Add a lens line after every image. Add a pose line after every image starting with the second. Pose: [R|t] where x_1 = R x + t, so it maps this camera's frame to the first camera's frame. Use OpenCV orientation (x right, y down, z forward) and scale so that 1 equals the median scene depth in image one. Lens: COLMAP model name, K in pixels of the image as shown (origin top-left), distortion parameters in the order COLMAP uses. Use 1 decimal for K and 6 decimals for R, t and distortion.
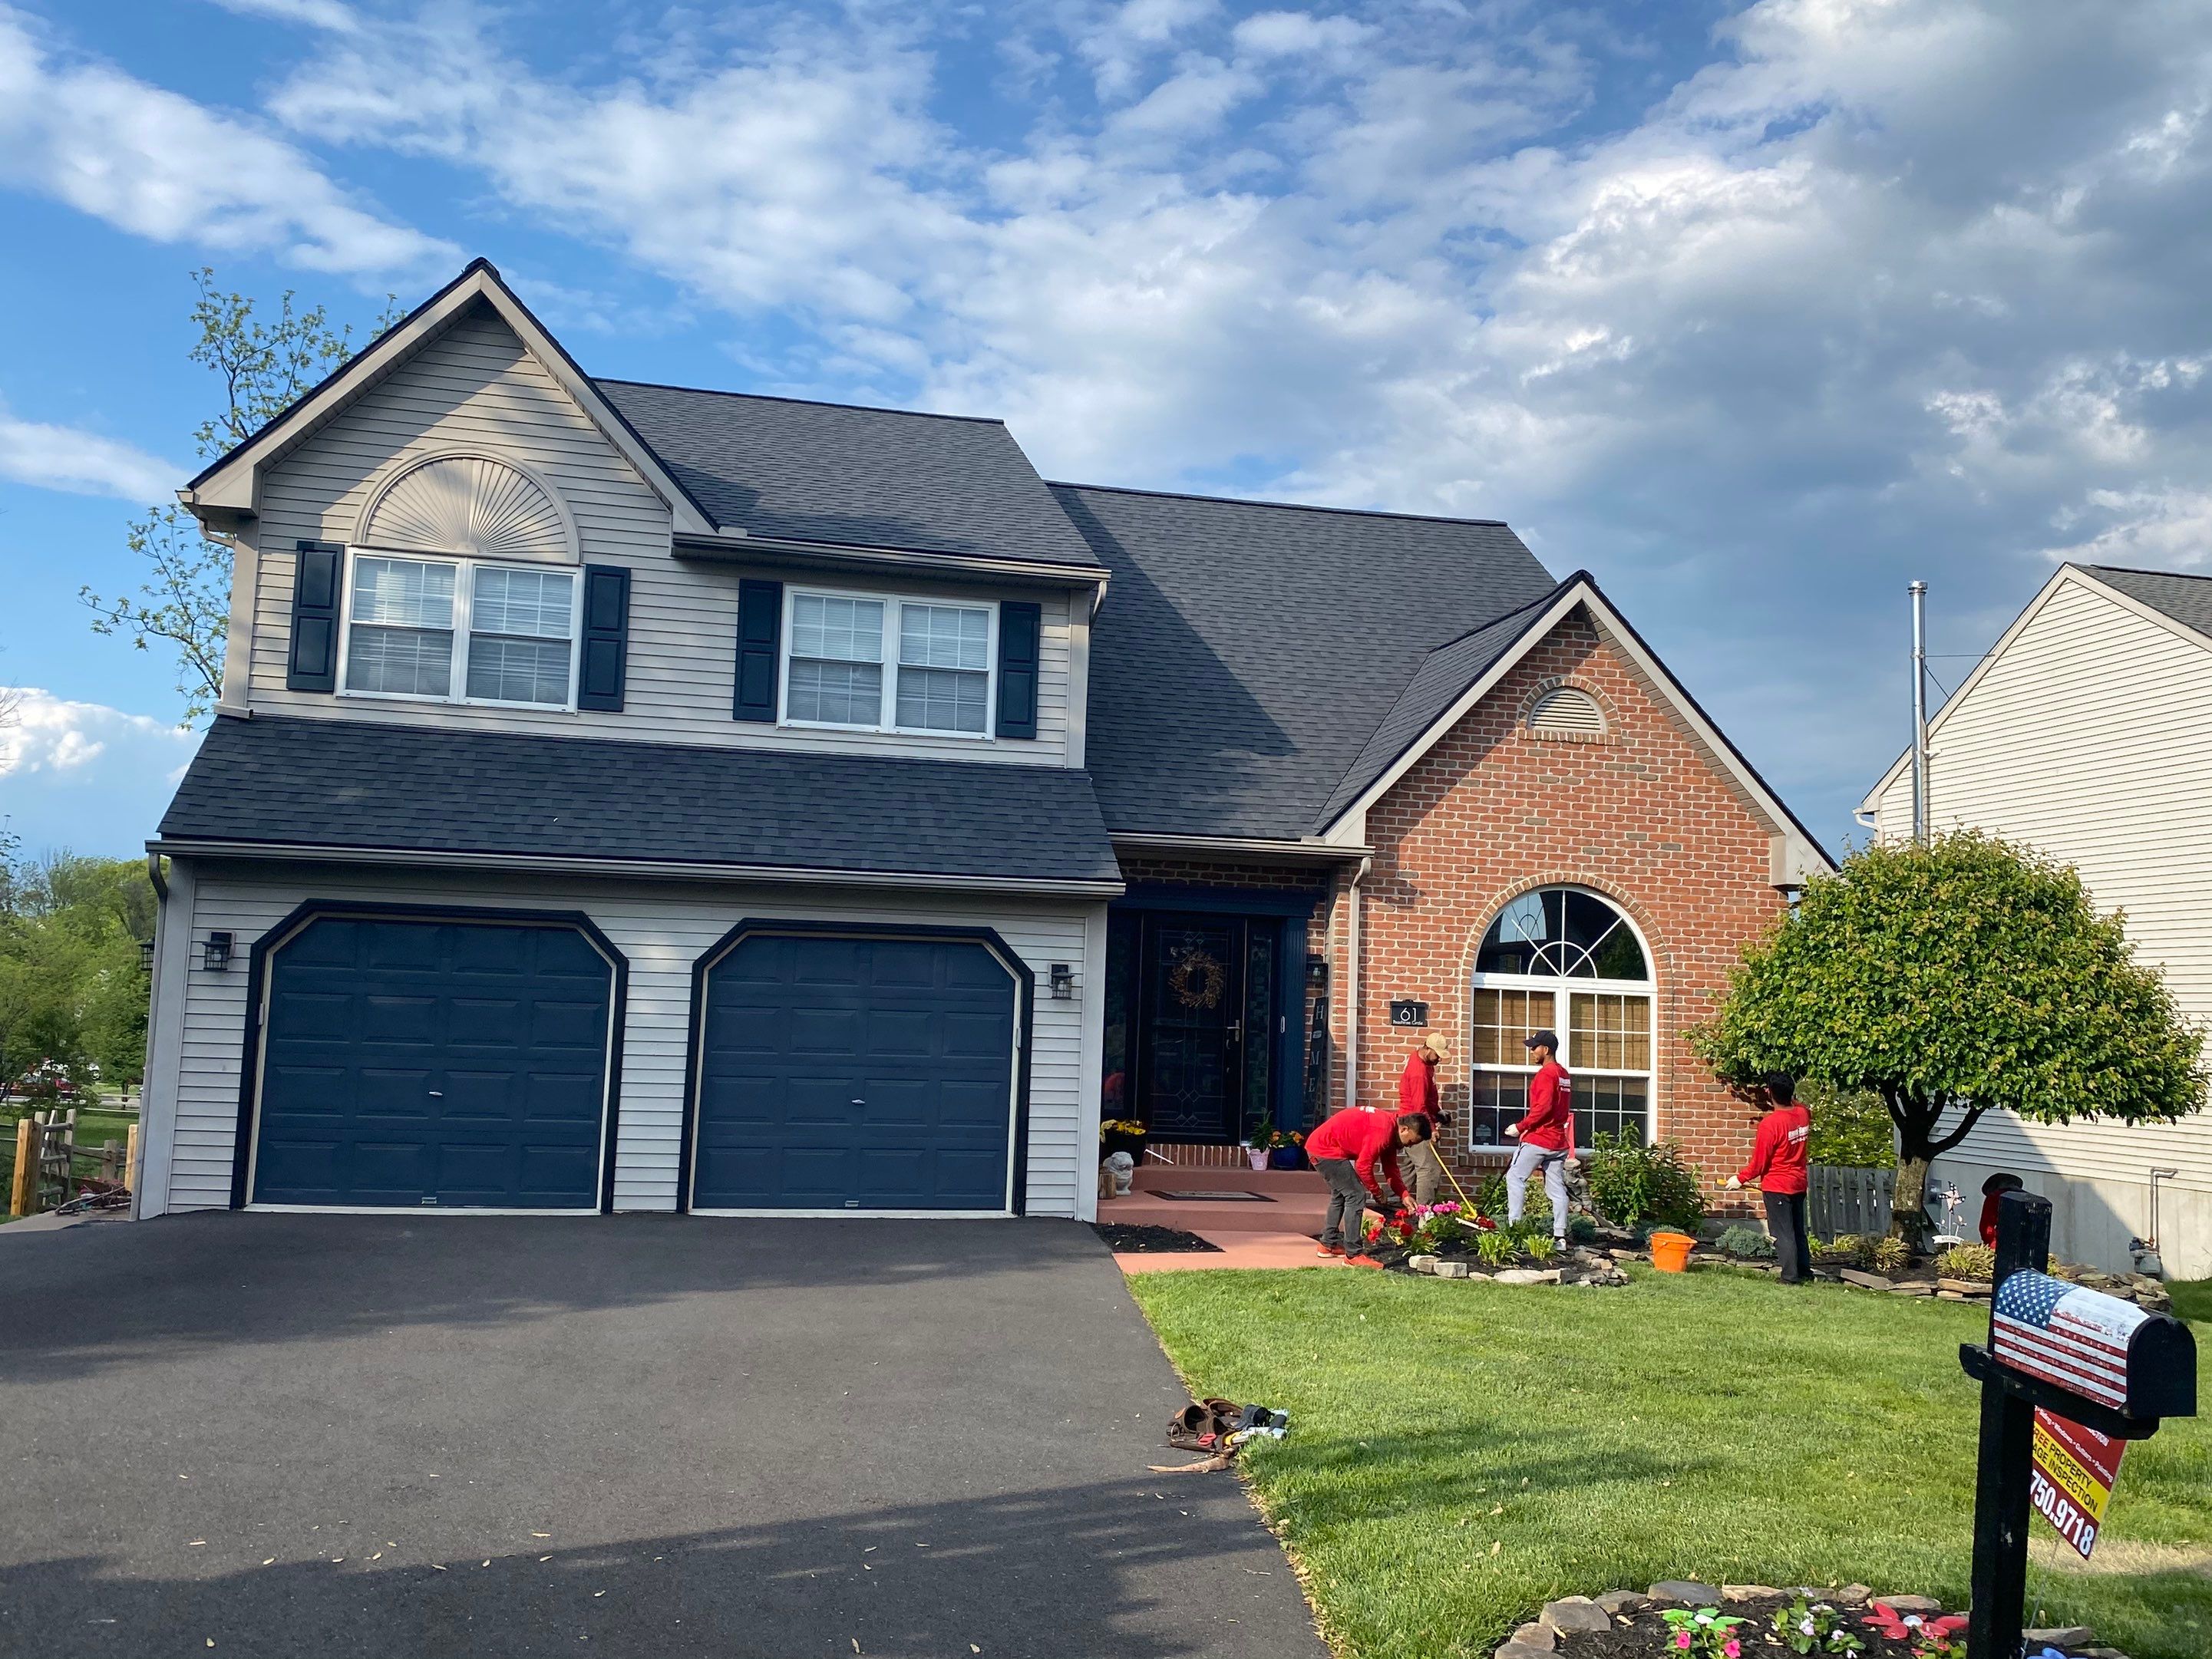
lens RADIAL K [[1968.3, 0, 1120.9], [0, 1968.3, 828.6], [0, 0, 1]] dist [0.159900, -0.410308]
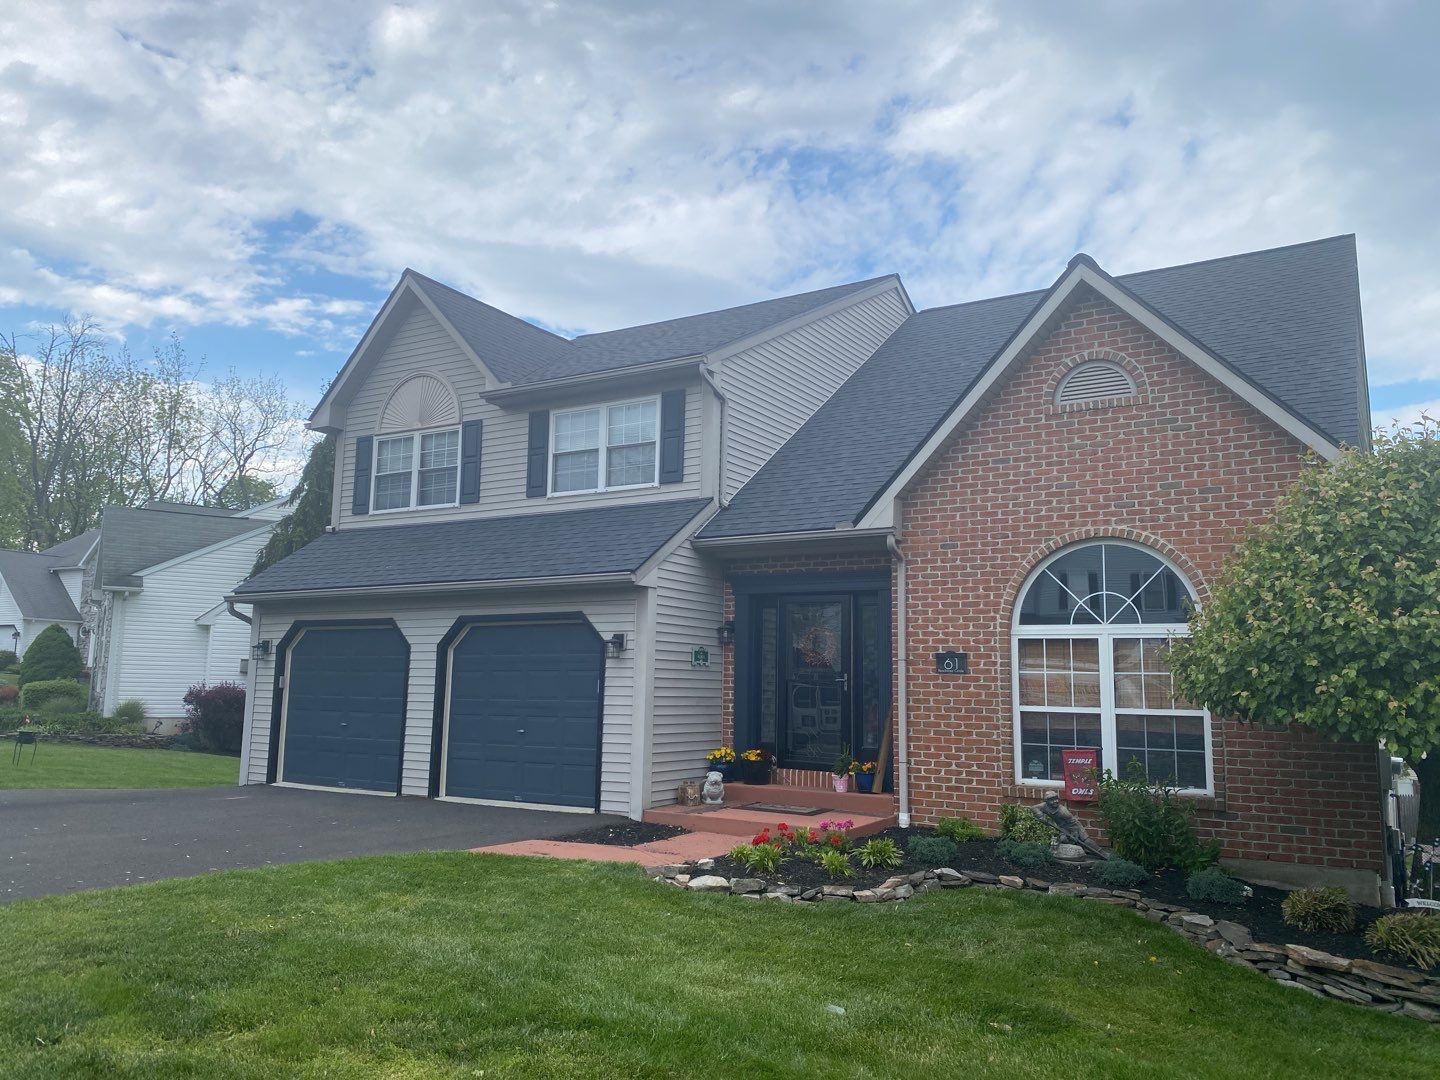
lens RADIAL K [[1094.6, 0, 702.5], [0, 1094.6, 535.6], [0, 0, 1]] dist [0.103522, -0.216851]
pose [[0.710424, -0.120878, -0.693316, 0.526103], [0.074767, 0.992527, -0.096433, 0.073616], [0.699791, 0.016671, 0.714153, 0.446239]]
